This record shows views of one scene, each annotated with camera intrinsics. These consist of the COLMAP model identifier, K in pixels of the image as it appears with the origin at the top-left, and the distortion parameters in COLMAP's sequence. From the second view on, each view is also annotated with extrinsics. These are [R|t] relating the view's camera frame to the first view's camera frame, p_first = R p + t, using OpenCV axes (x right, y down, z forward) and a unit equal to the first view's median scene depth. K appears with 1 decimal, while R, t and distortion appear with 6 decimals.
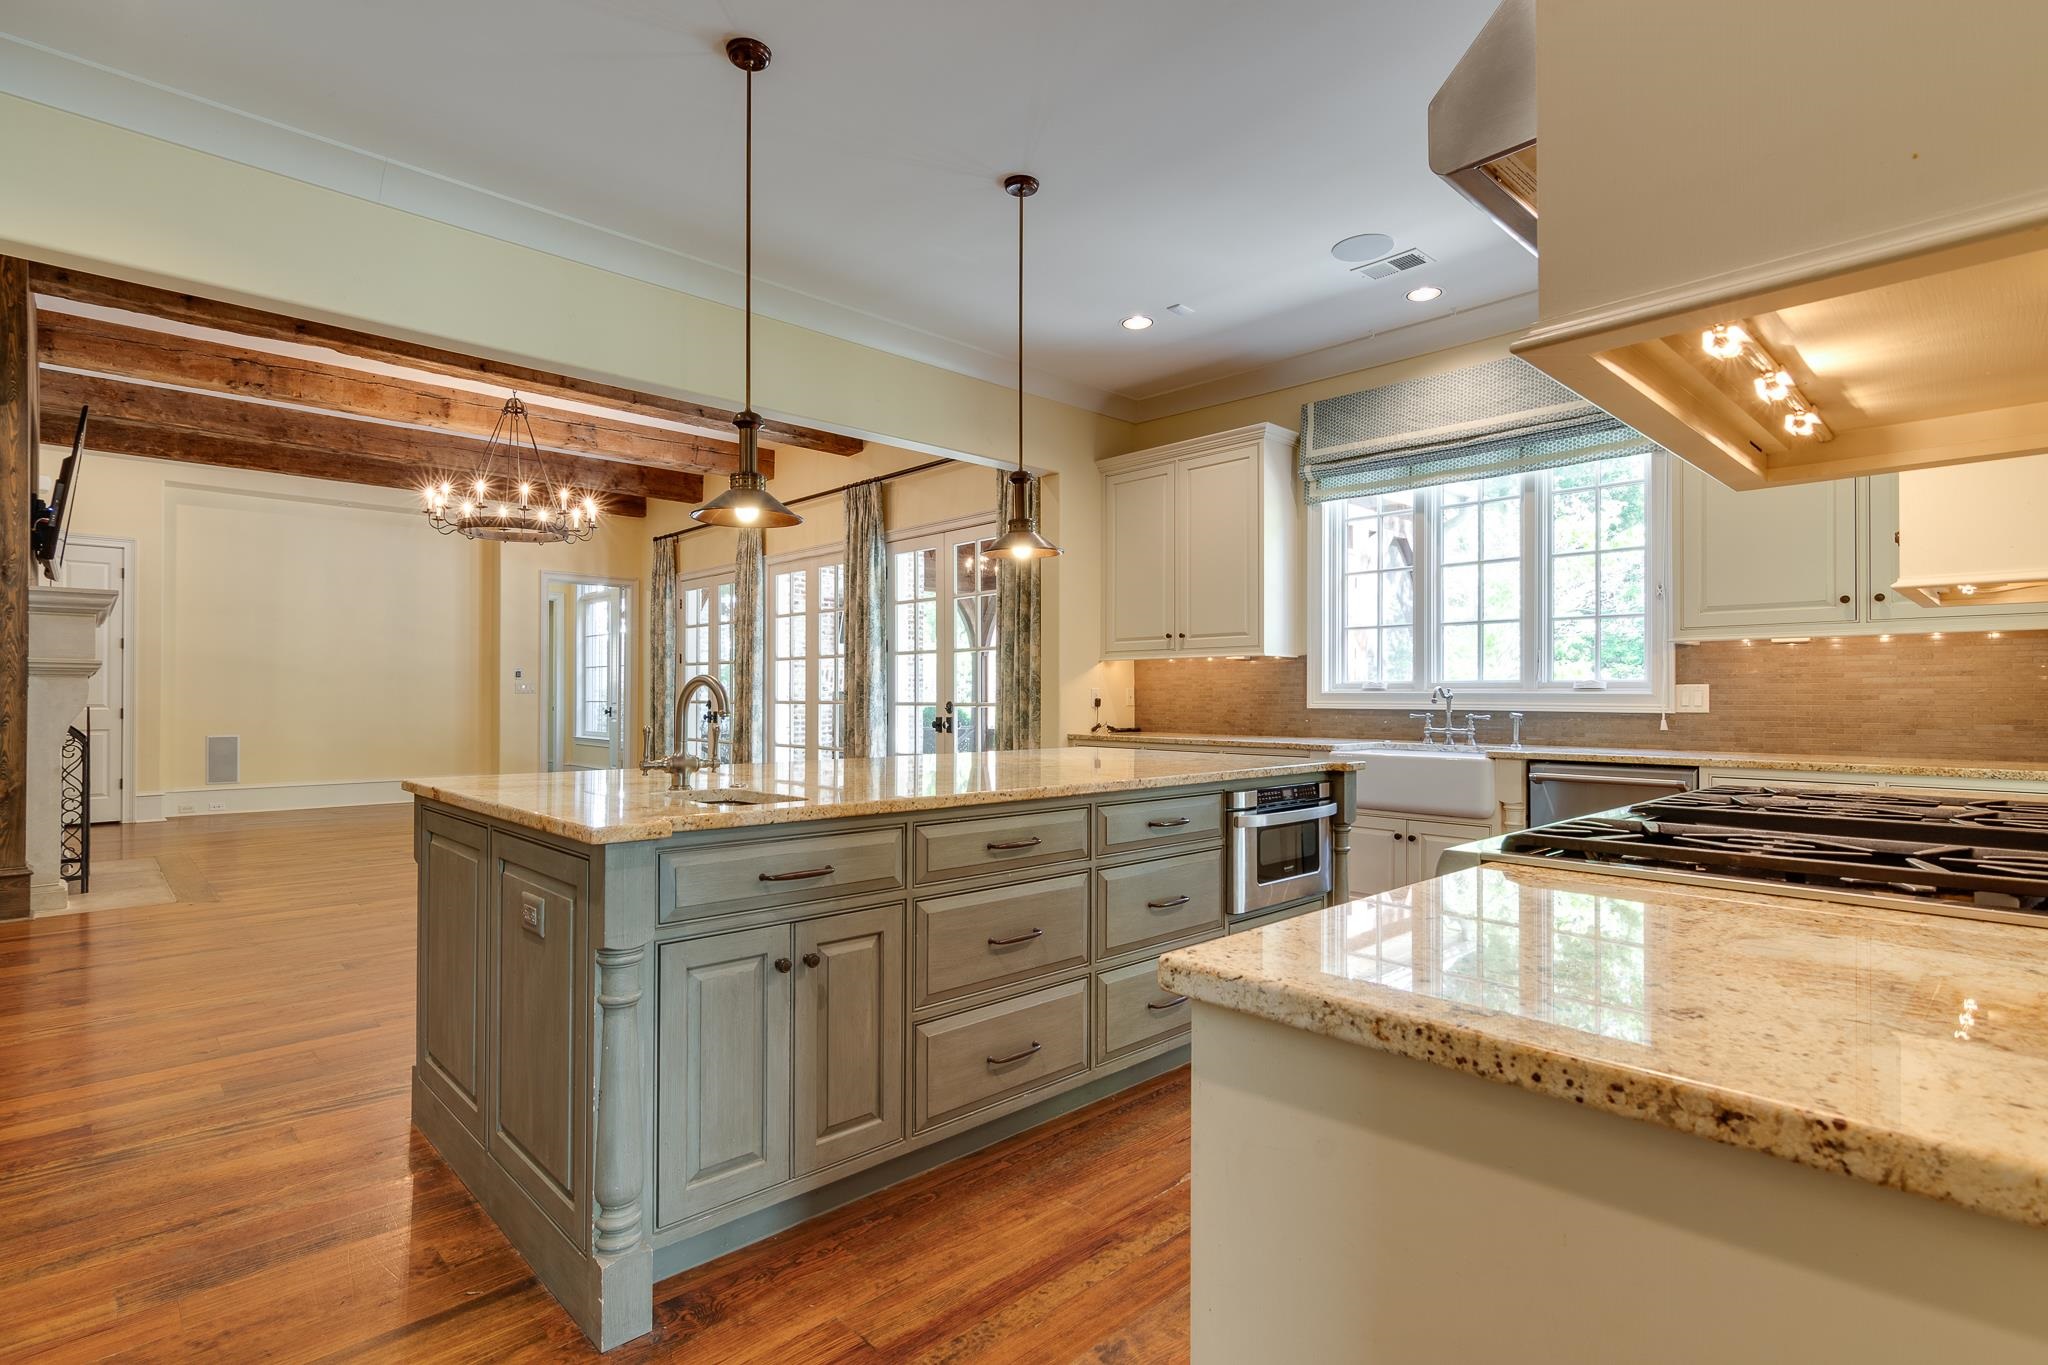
lens RADIAL K [[991.6, 0, 1013.7], [0, 991.6, 690.4], [0, 0, 1]] dist [0.000254, 0.000744]
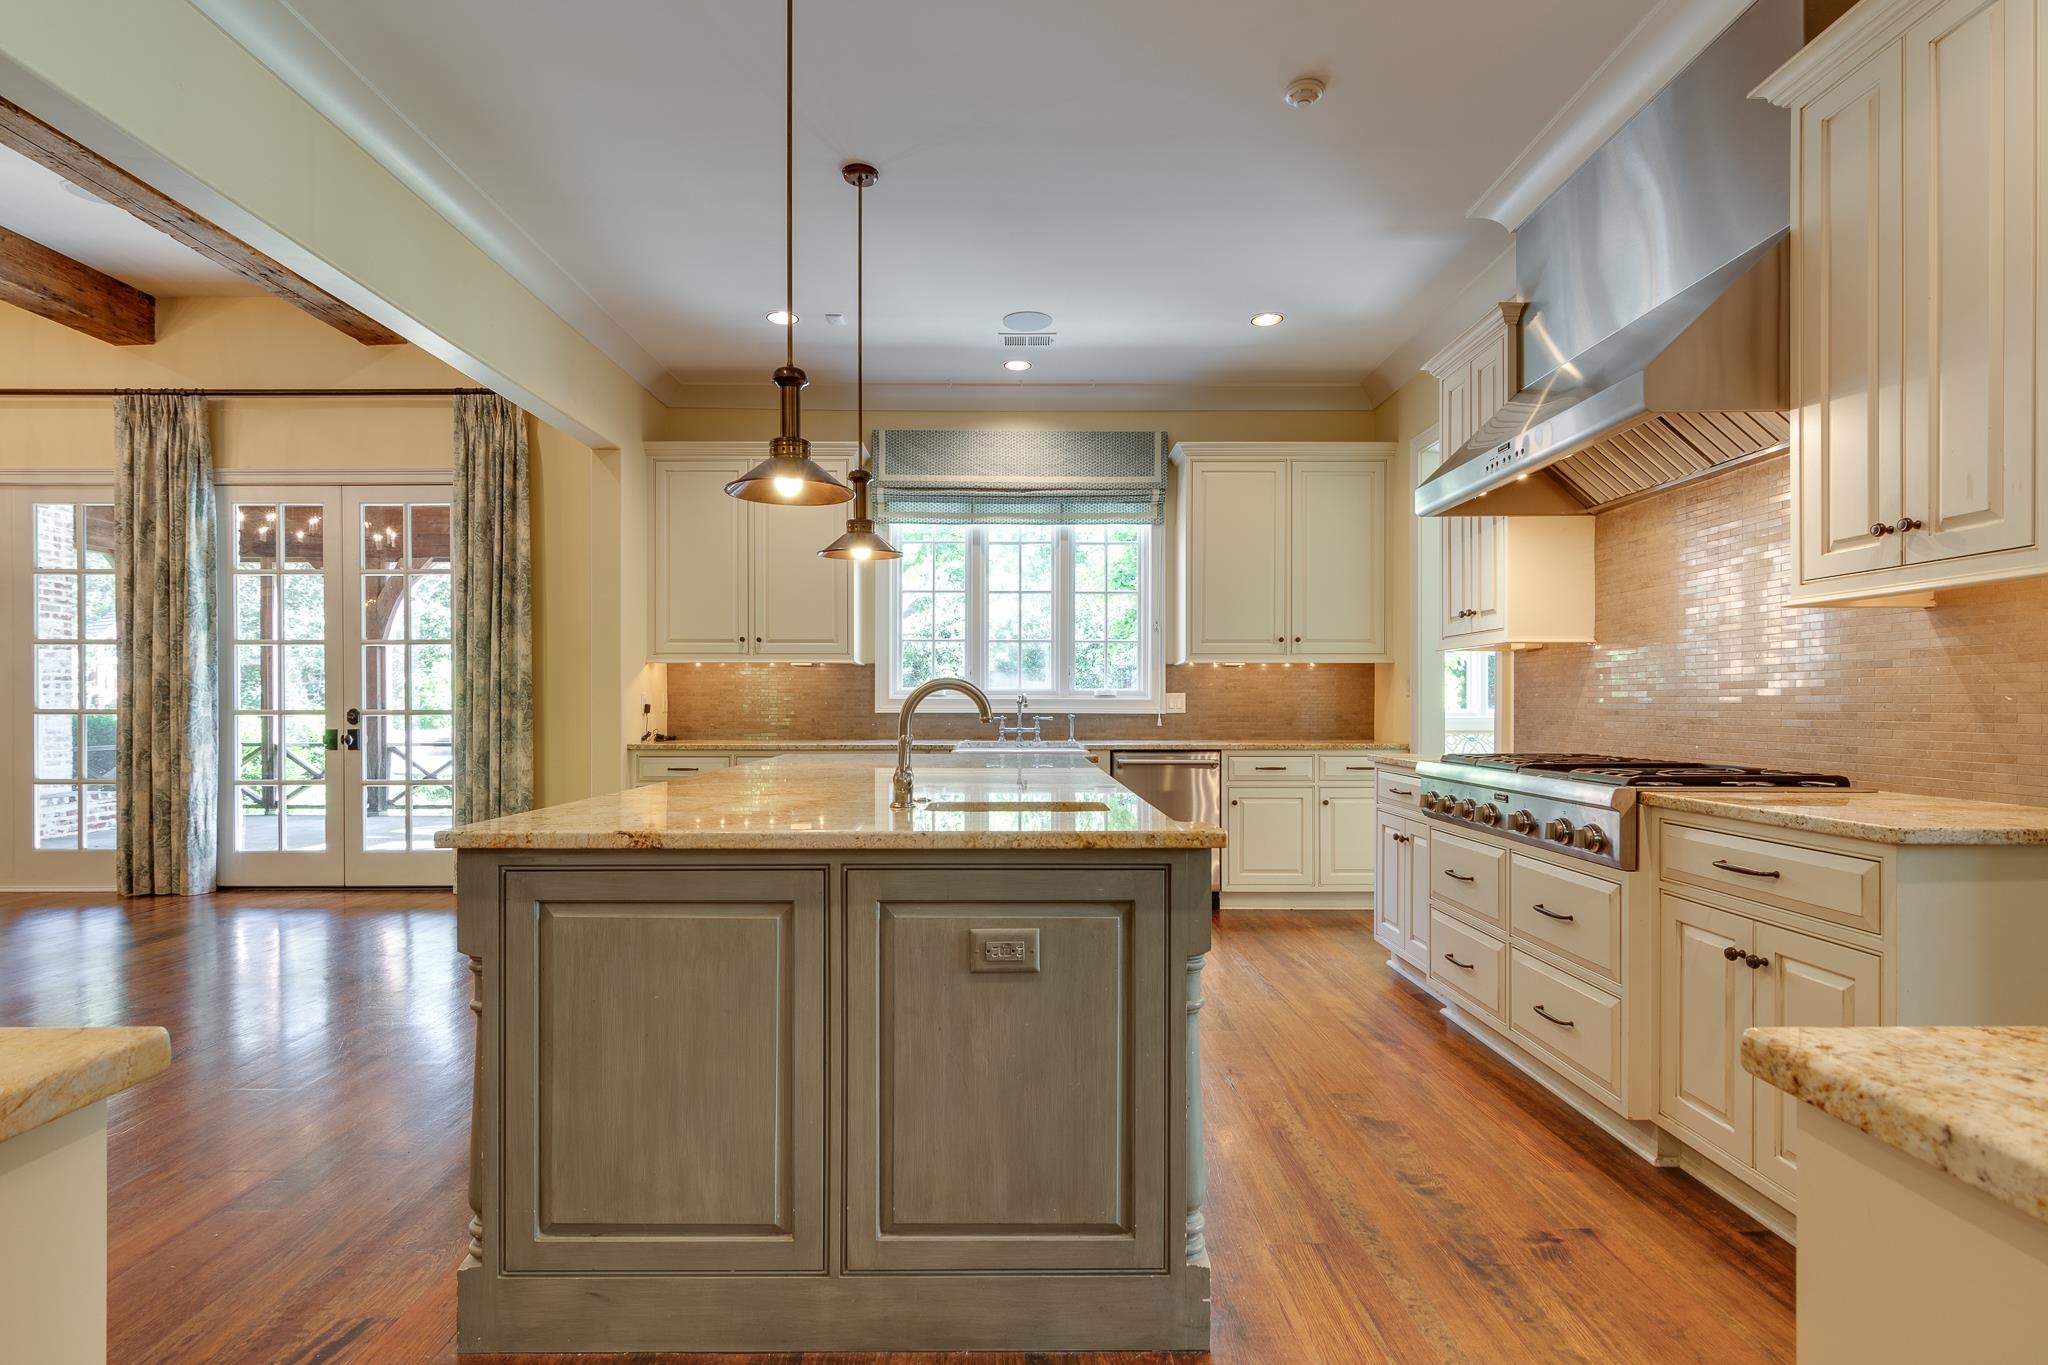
lens RADIAL K [[991.6, 0, 1042.3], [0, 991.6, 709.0], [0, 0, 1]] dist [0.000254, 0.000744]
pose [[0.687710, -0.005287, 0.725966, -0.367257], [-0.003706, 0.999935, 0.010793, 0.001532], [-0.725976, -0.010113, 0.687646, 0.127521]]
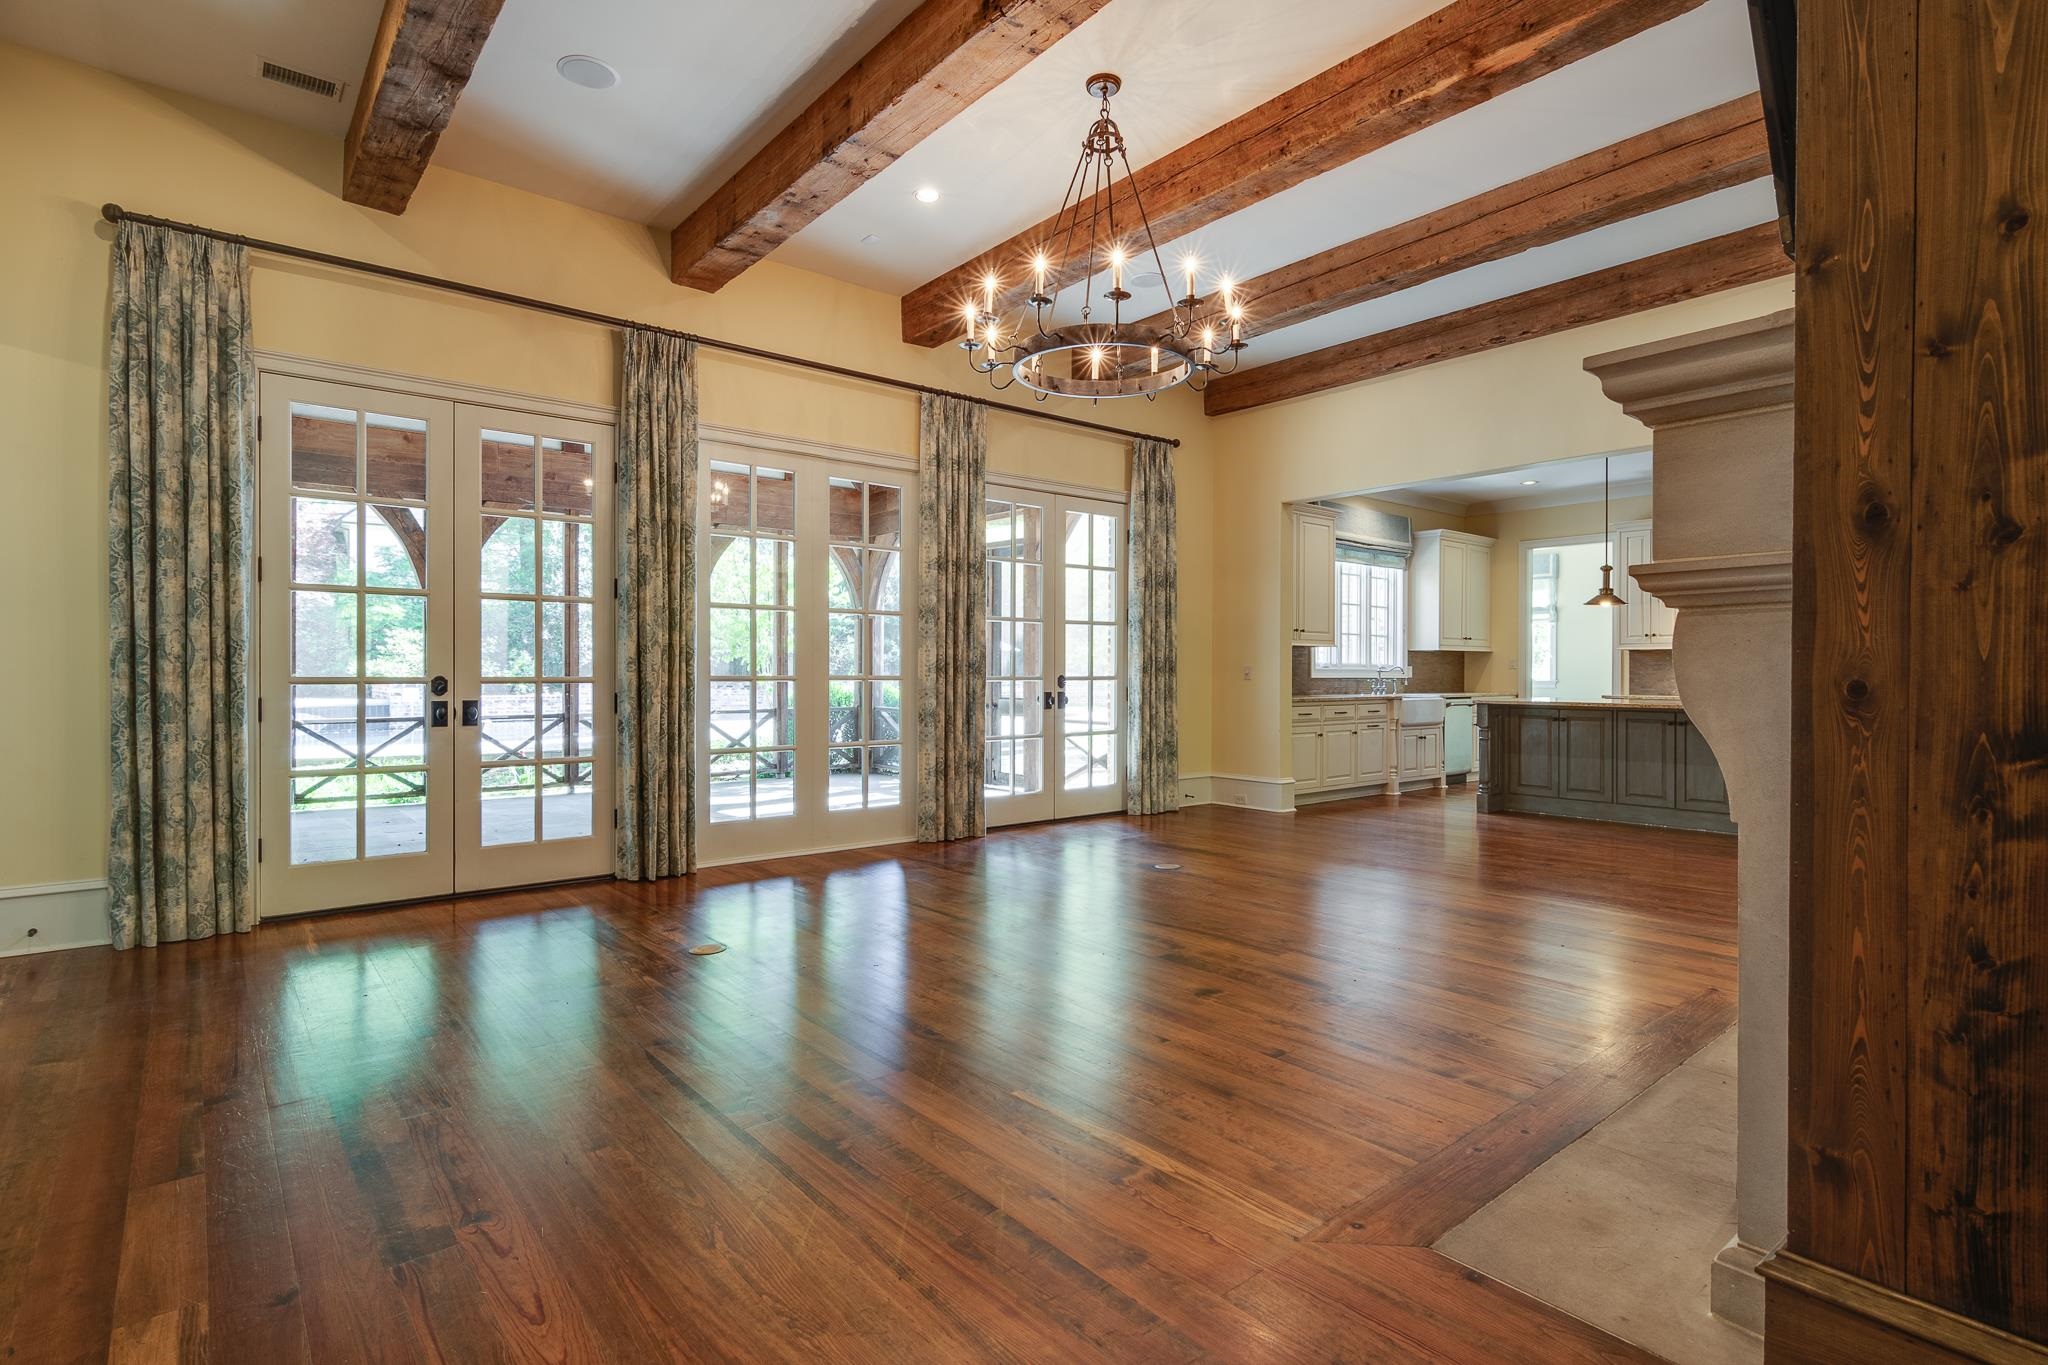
lens RADIAL K [[991.6, 0, 1035.3], [0, 991.6, 683.8], [0, 0, 1]] dist [0.000254, 0.000744]
pose [[0.049160, -0.014065, 0.998692, -1.443305], [-0.011217, 0.999830, 0.014633, 0.008911], [-0.998728, -0.011921, 0.048994, 1.409765]]
